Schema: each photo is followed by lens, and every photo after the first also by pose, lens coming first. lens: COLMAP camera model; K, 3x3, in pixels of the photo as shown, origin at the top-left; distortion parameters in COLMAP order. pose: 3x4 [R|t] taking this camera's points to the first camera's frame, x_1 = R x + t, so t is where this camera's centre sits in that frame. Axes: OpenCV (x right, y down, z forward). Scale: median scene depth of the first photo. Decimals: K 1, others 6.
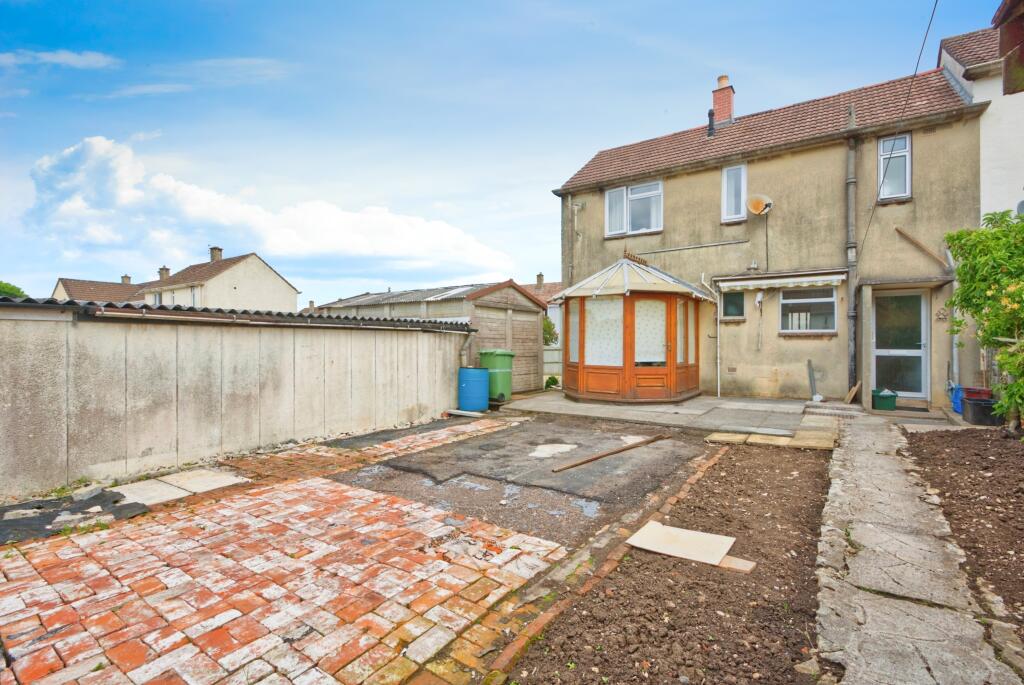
lens RADIAL K [[462.6, 0, 519.8], [0, 462.6, 339.4], [0, 0, 1]] dist [0.006103, -0.004285]
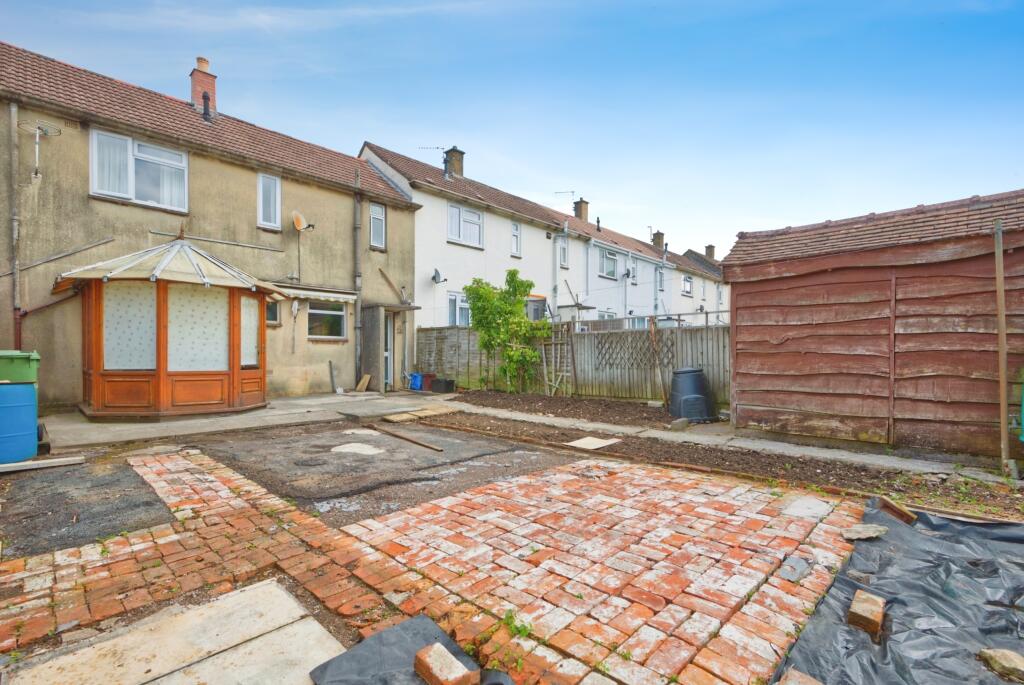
lens RADIAL K [[462.6, 0, 515.5], [0, 462.6, 353.0], [0, 0, 1]] dist [0.006103, -0.004285]
pose [[0.179678, 0.001434, 0.983724, -0.528129], [-0.009175, 0.999958, 0.000218, 0.020312], [-0.983683, -0.009065, 0.179683, 0.315135]]
